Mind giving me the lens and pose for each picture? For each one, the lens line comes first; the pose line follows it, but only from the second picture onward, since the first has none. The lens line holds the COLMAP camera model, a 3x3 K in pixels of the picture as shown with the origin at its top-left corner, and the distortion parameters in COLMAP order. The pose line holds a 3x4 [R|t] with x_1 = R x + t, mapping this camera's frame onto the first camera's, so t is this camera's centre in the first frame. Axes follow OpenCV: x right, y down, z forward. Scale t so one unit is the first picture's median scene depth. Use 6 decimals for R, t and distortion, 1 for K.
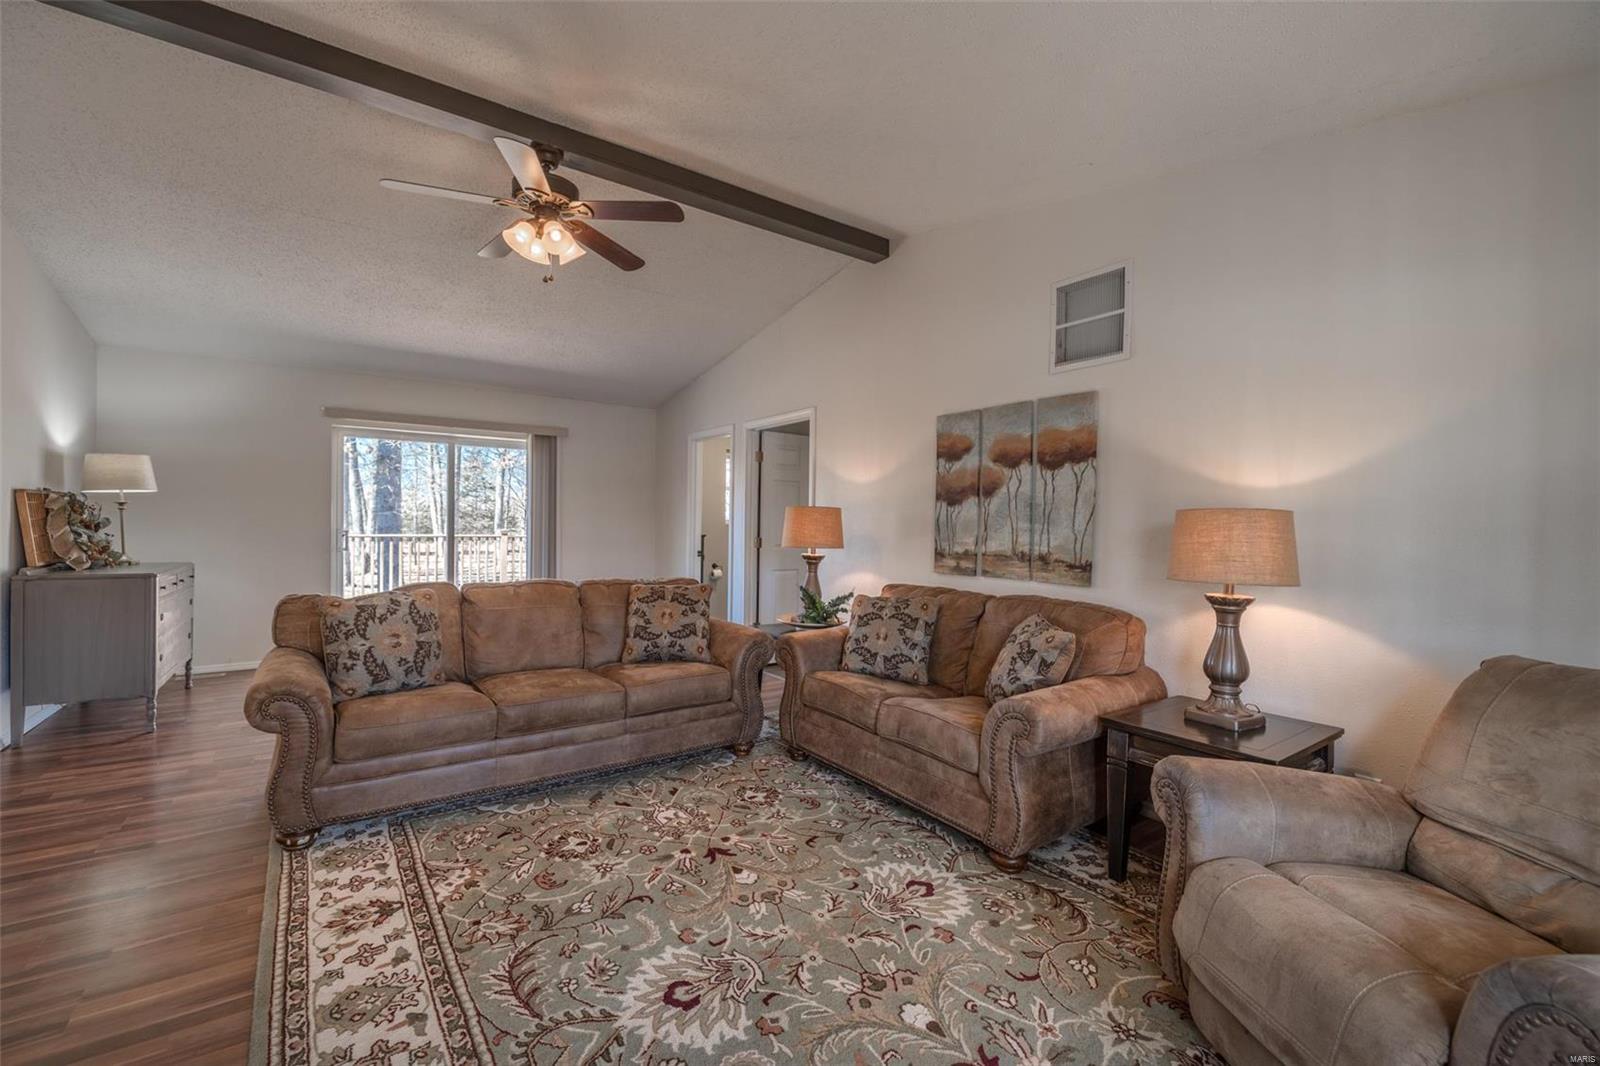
lens RADIAL K [[667.4, 0, 794.2], [0, 667.4, 530.4], [0, 0, 1]] dist [-0.002619, -0.000197]
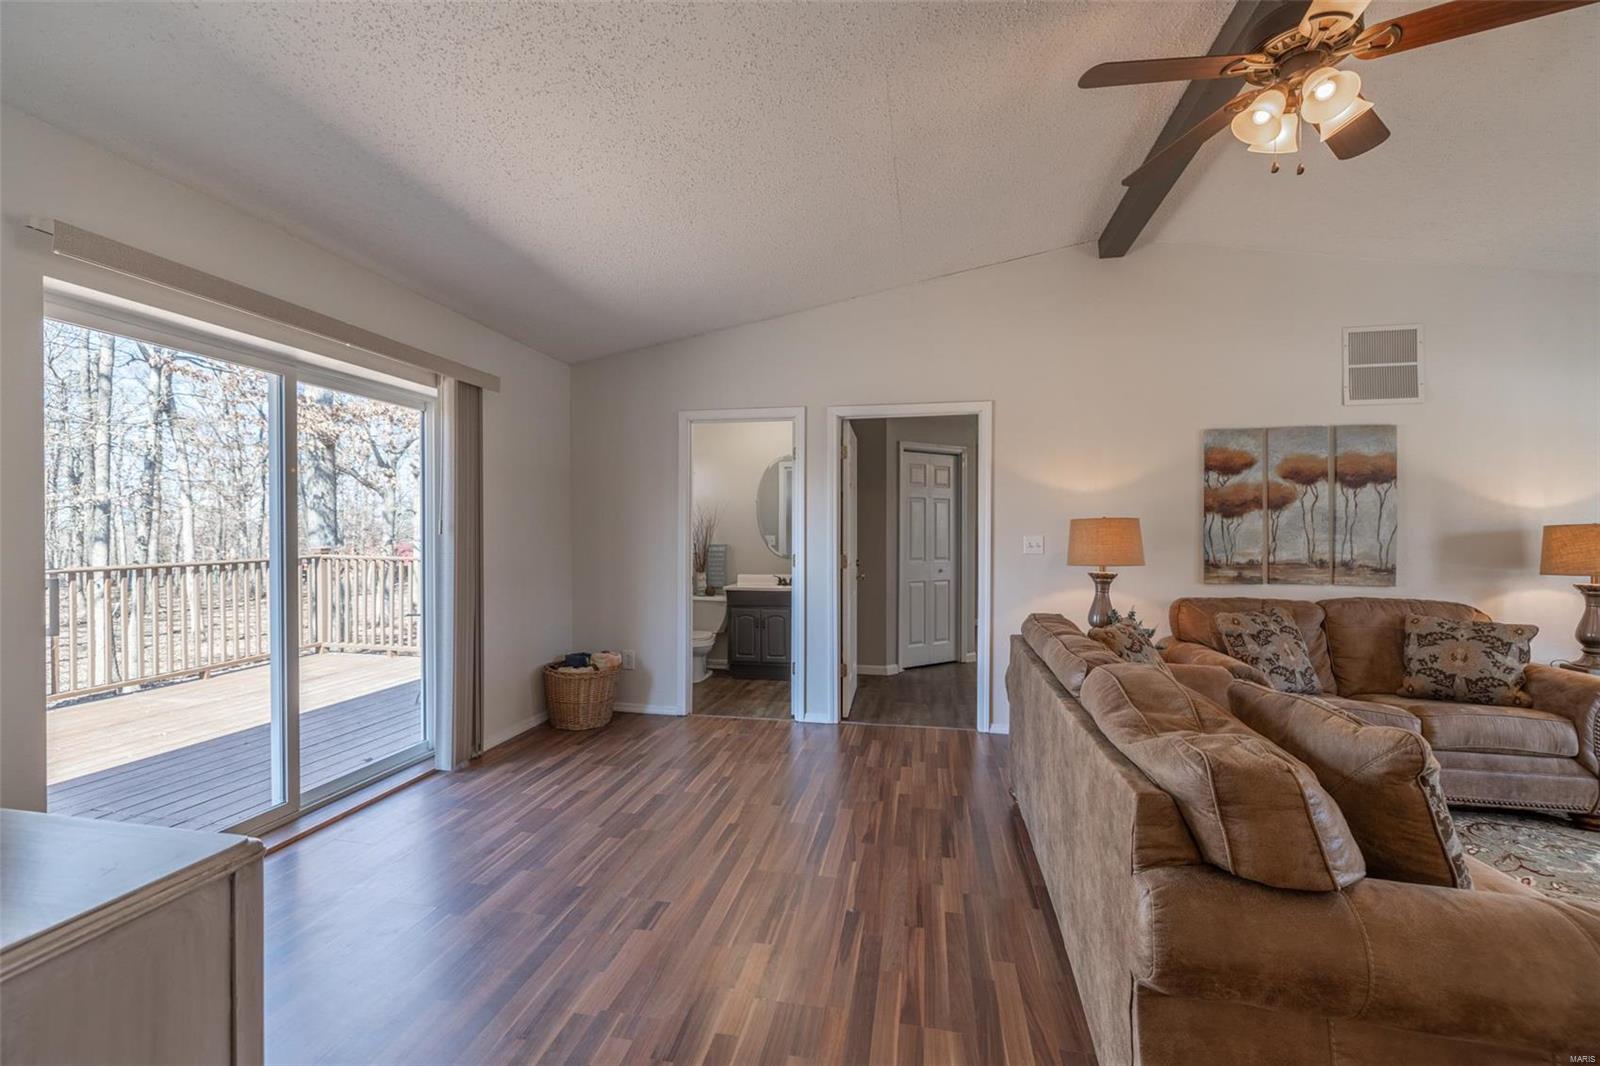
lens RADIAL K [[667.4, 0, 794.2], [0, 667.4, 530.4], [0, 0, 1]] dist [-0.002619, -0.000197]
pose [[0.724452, -0.011902, 0.689223, -1.059851], [0.017519, 0.999846, -0.001148, -0.031034], [-0.689103, 0.012906, 0.724548, 0.786130]]
